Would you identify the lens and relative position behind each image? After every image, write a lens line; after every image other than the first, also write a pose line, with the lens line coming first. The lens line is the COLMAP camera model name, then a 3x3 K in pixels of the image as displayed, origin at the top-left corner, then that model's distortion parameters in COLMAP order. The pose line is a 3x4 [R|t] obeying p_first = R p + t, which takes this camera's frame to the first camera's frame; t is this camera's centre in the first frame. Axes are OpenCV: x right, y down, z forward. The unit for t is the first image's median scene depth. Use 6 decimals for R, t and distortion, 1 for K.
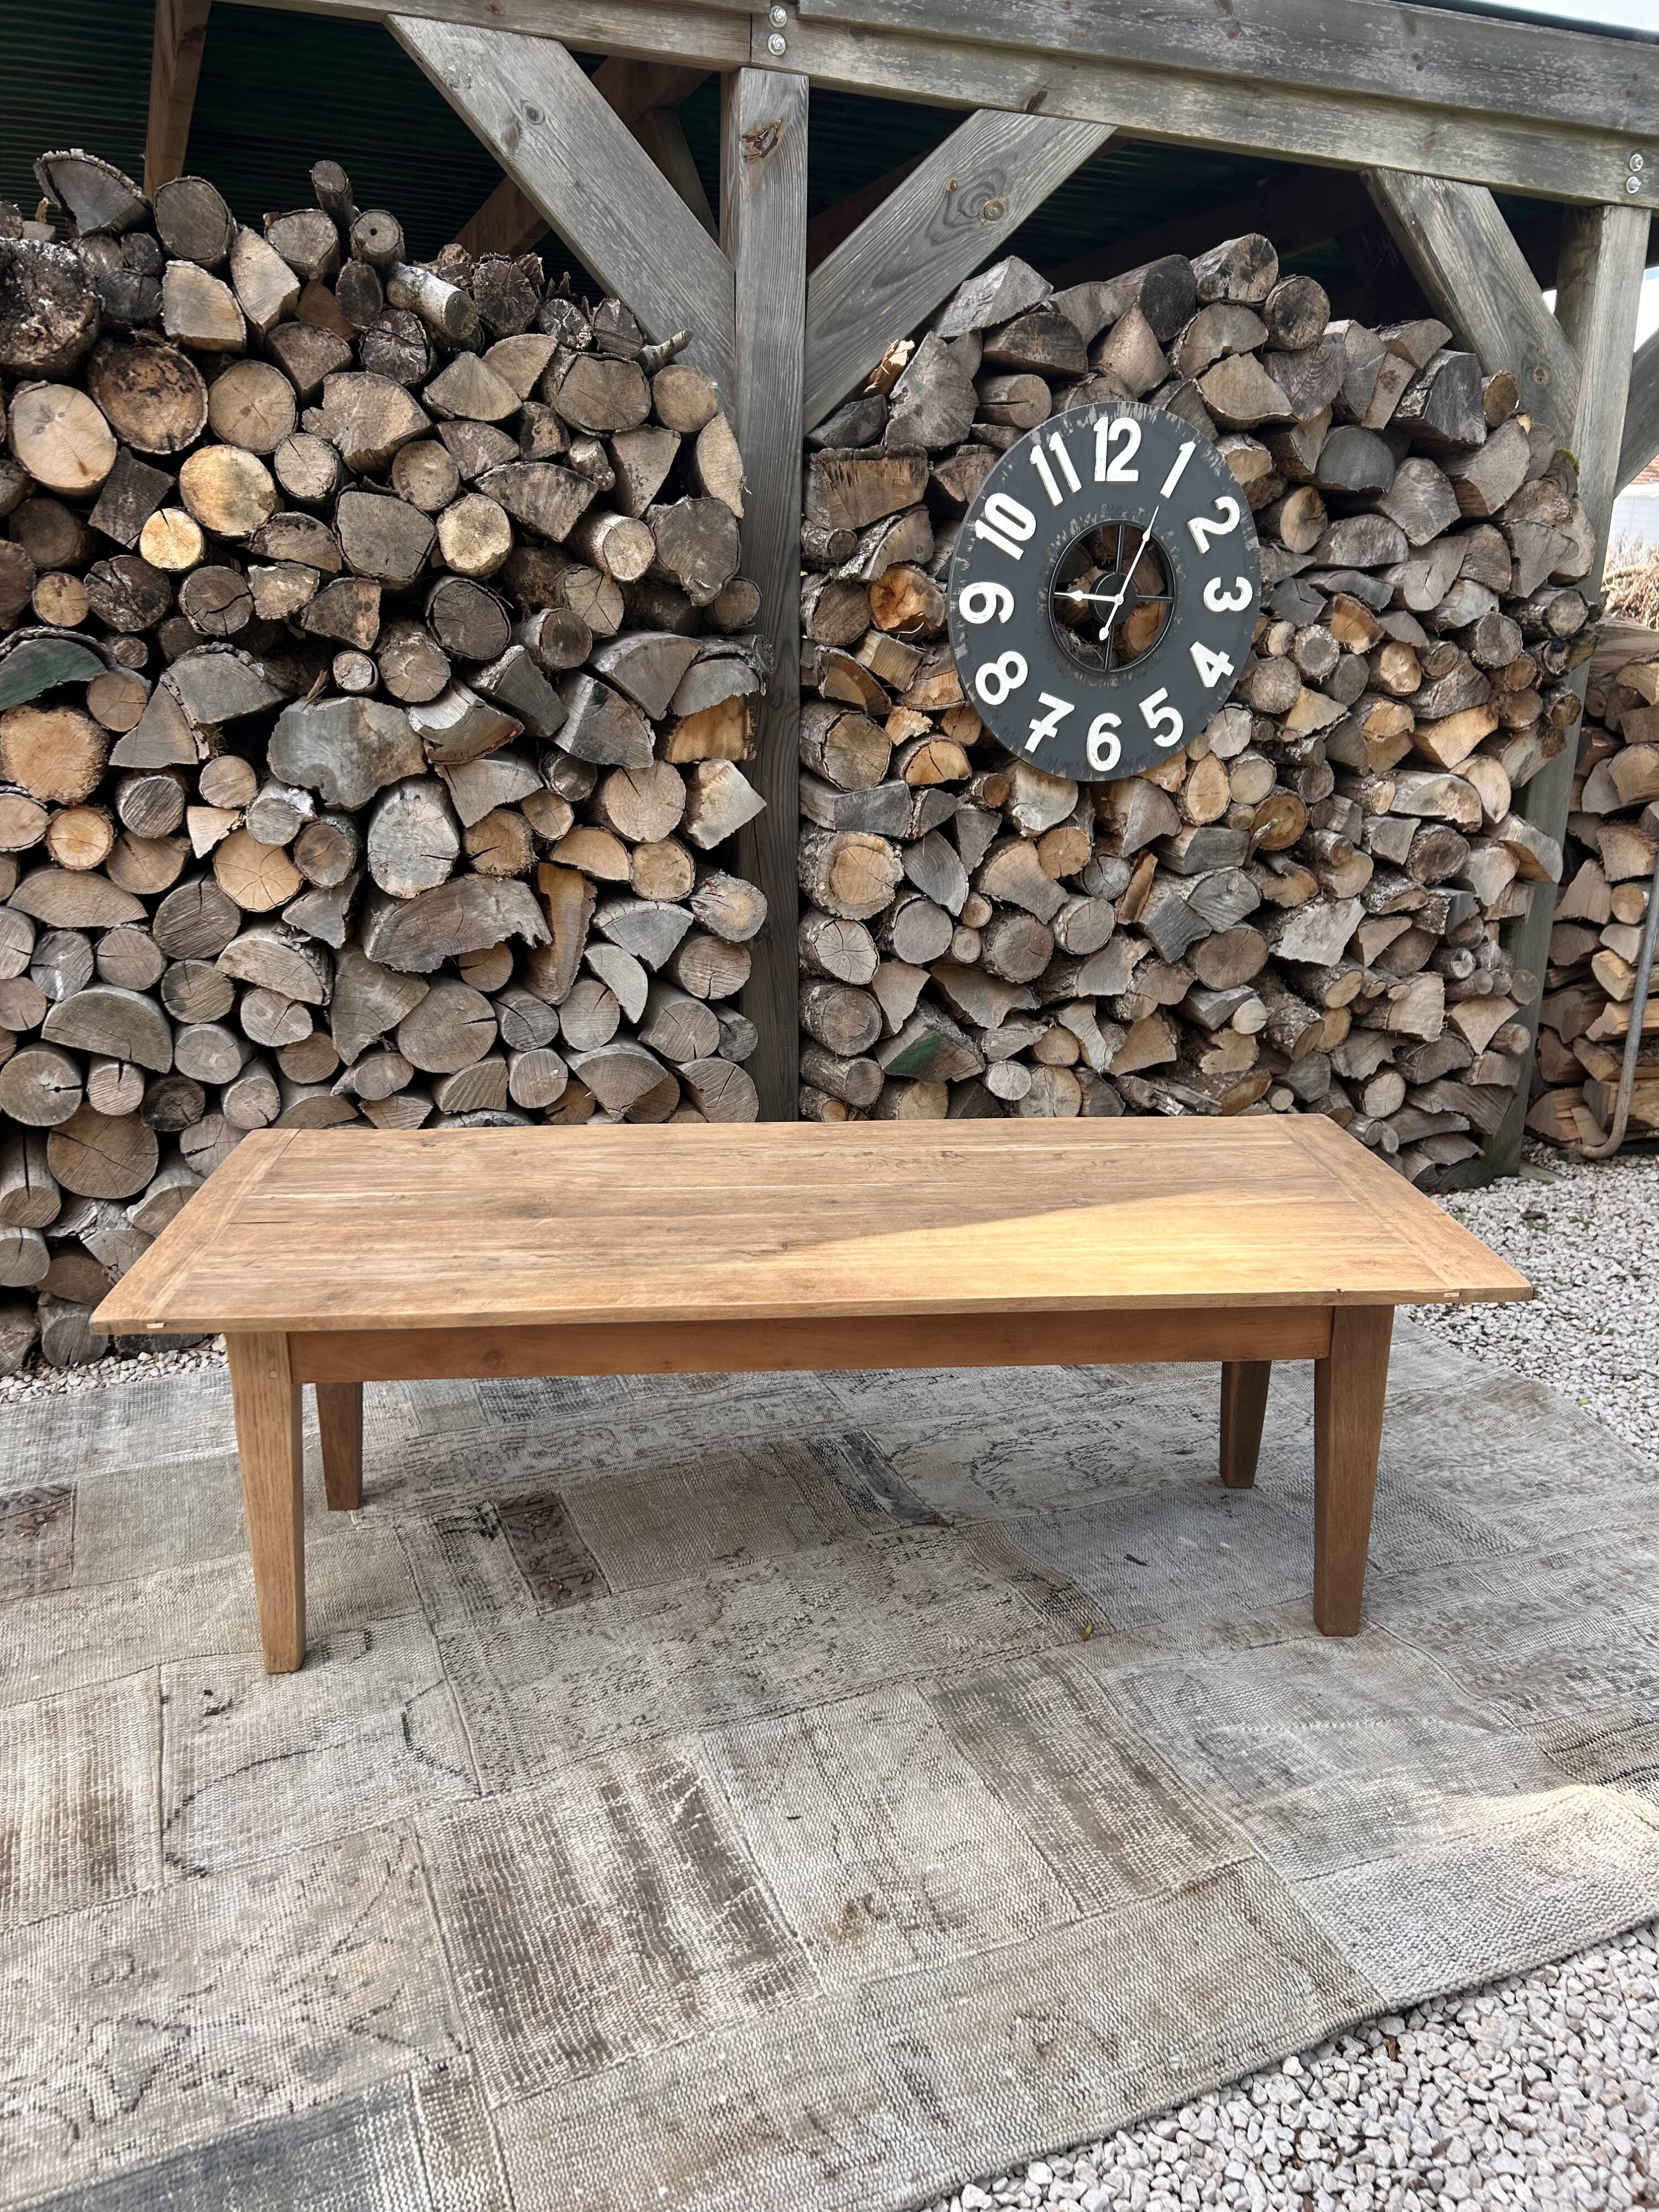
lens RADIAL K [[1672.5, 0, 812.5], [0, 1672.5, 1102.1], [0, 0, 1]] dist [0.028966, -0.030966]
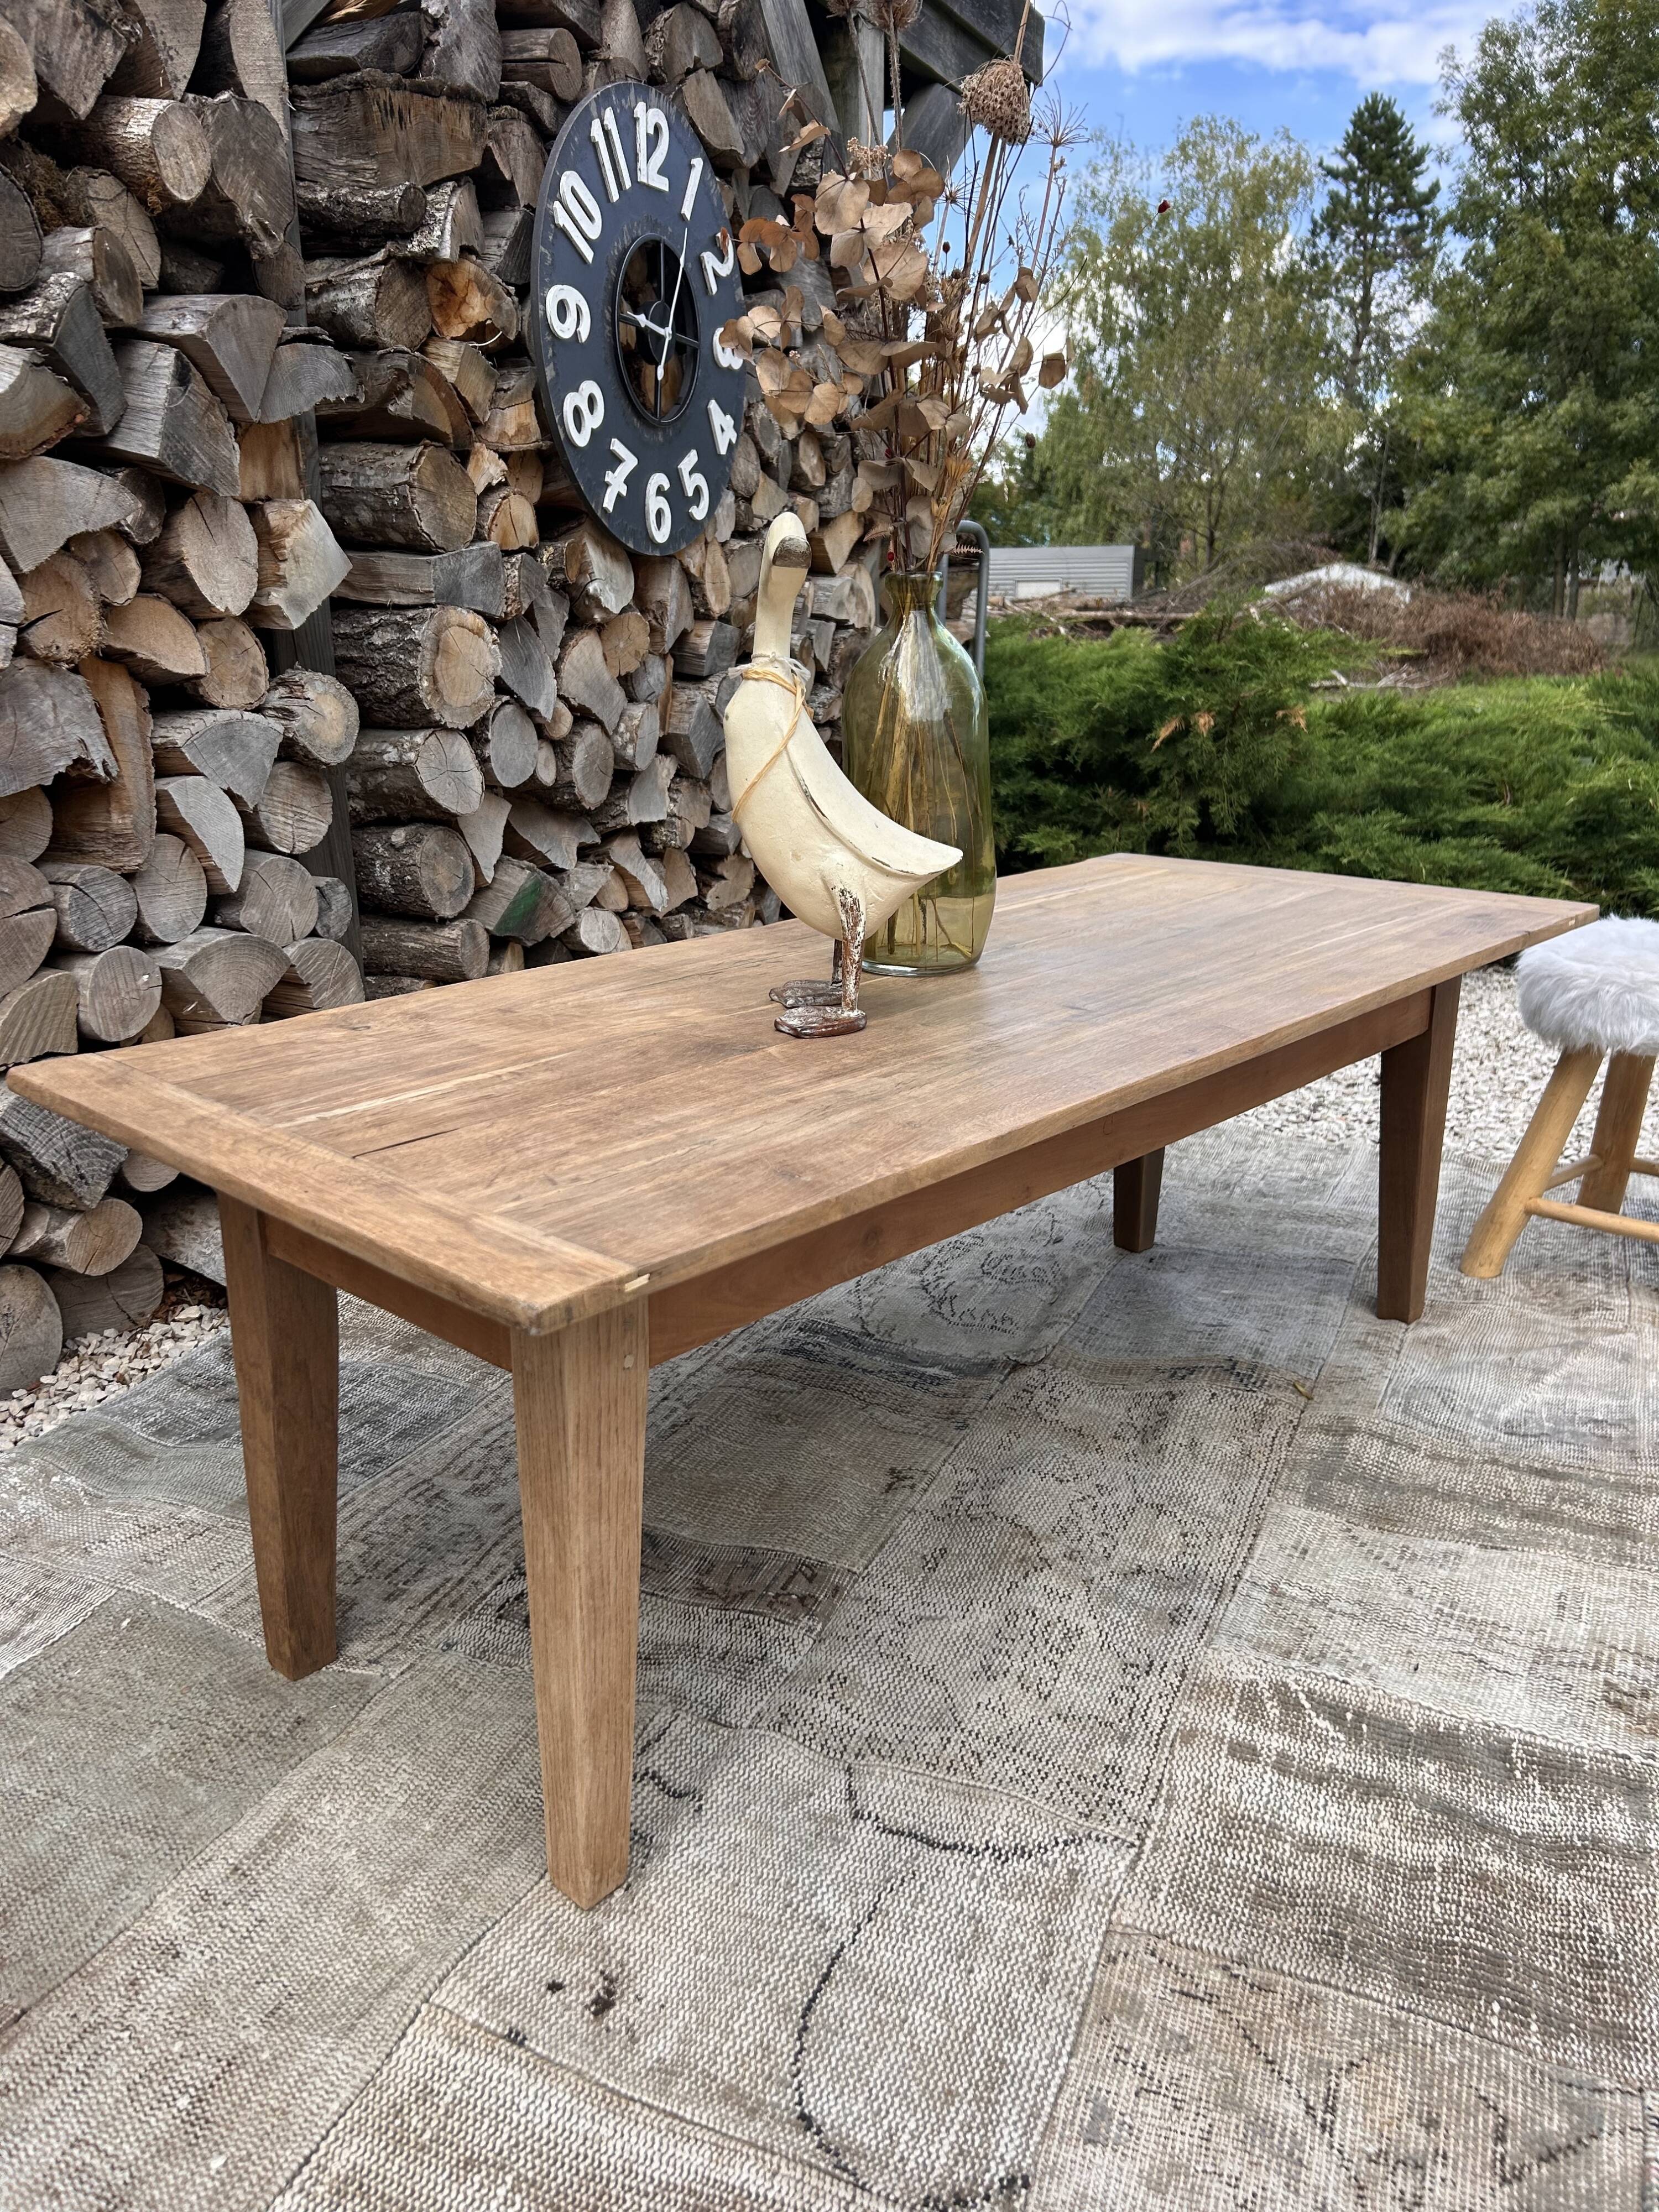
lens RADIAL K [[1670.1, 0, 814.3], [0, 1670.1, 1090.8], [0, 0, 1]] dist [0.037697, -0.044980]
pose [[0.722131, -0.199333, 0.662414, -0.425565], [0.202183, 0.976588, 0.073465, 0.030496], [-0.661550, 0.080878, 0.745527, 0.361301]]
